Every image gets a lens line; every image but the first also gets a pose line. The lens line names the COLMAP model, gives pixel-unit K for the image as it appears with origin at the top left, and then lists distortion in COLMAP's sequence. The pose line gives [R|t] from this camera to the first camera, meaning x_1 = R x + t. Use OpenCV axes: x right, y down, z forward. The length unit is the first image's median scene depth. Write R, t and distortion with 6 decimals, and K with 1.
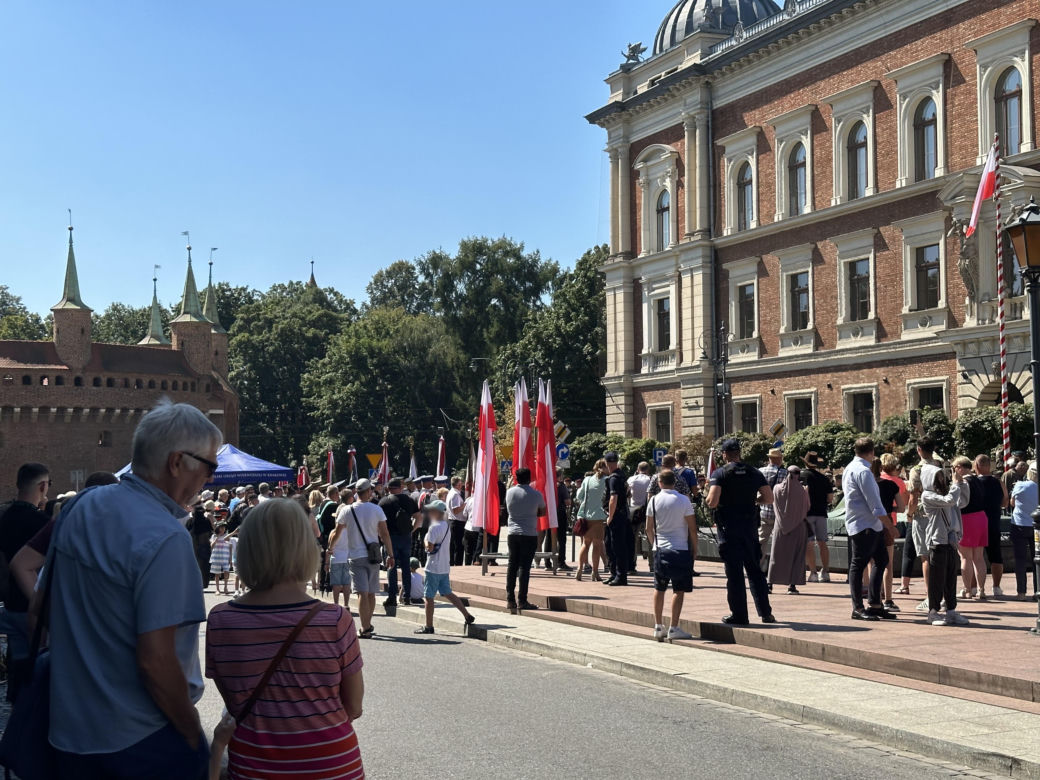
lens RADIAL K [[1423.8, 0, 513.1], [0, 1423.8, 411.4], [0, 0, 1]] dist [0.117115, 0.000000]
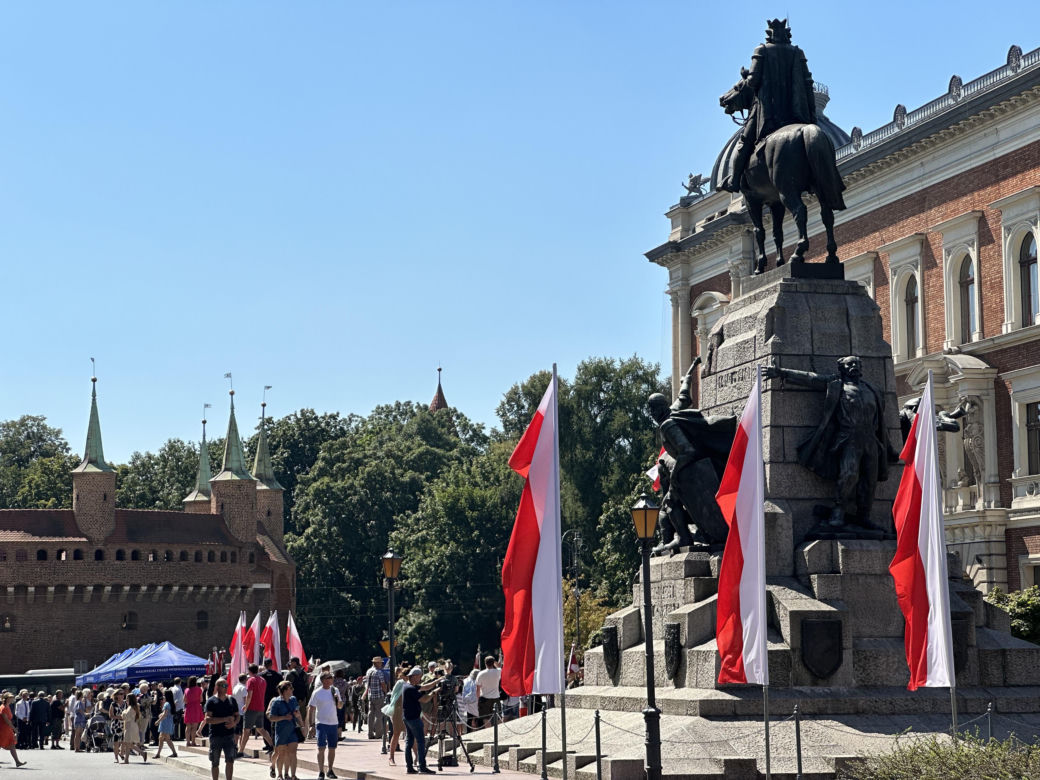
lens RADIAL K [[2291.6, 0, 519.6], [0, 2291.6, 386.5], [0, 0, 1]] dist [0.147624, 0.000000]
pose [[0.989136, -0.017217, -0.145988, 0.142588], [0.006672, 0.997352, -0.072417, -0.018242], [0.146849, 0.070656, 0.986632, -0.319034]]
